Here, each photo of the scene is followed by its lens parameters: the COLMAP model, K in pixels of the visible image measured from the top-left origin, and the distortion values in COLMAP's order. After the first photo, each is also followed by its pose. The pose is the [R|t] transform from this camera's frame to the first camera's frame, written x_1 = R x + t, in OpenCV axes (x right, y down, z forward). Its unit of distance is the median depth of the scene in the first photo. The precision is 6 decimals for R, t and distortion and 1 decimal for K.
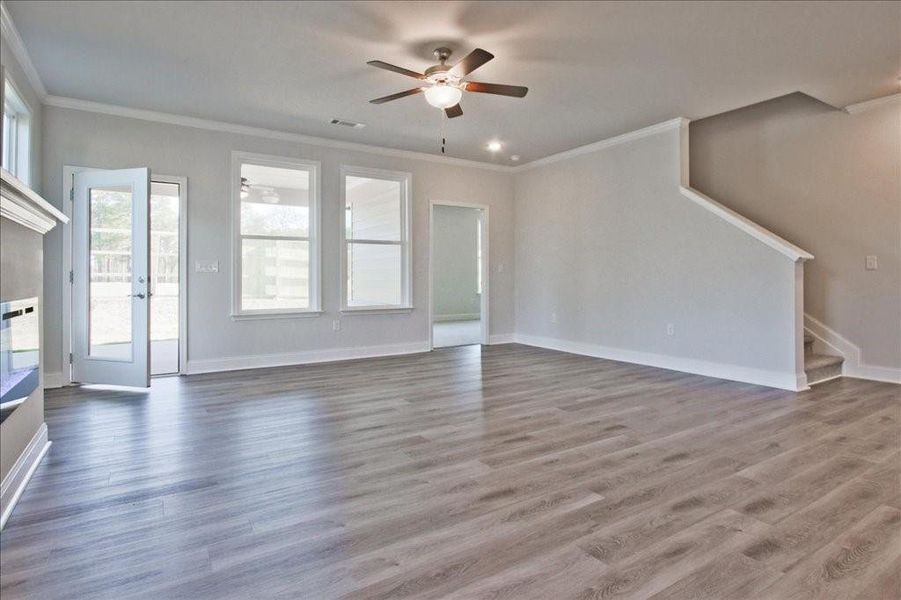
lens RADIAL K [[490.2, 0, 450.0], [0, 490.2, 275.0], [0, 0, 1]] dist [-0.002947, -0.000236]
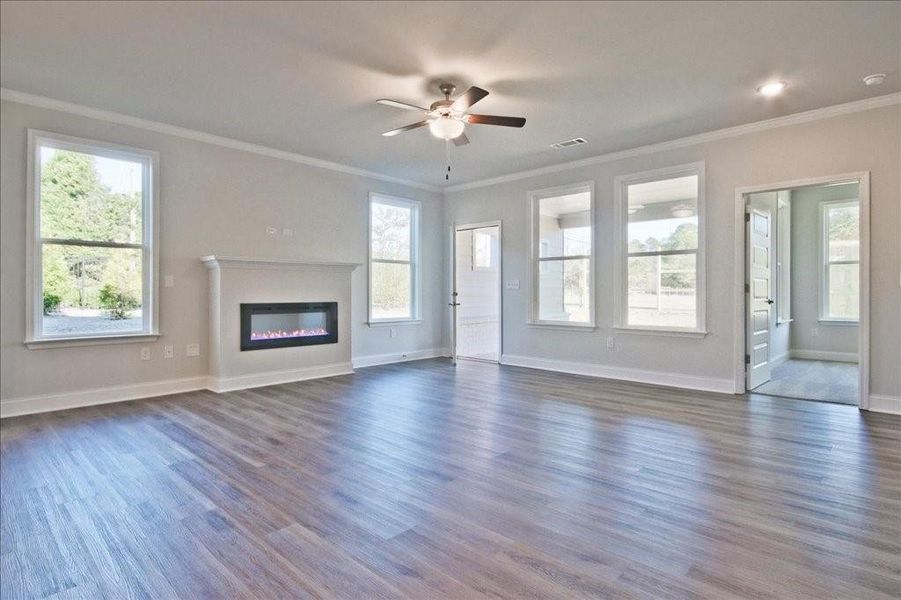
lens RADIAL K [[486.7, 0, 446.0], [0, 486.7, 290.4], [0, 0, 1]] dist [0.001522, 0.000026]
pose [[0.226423, -0.002011, -0.974027, 0.755508], [-0.001138, 0.999997, -0.002329, 0.001057], [0.974028, 0.001636, 0.226420, 0.545004]]
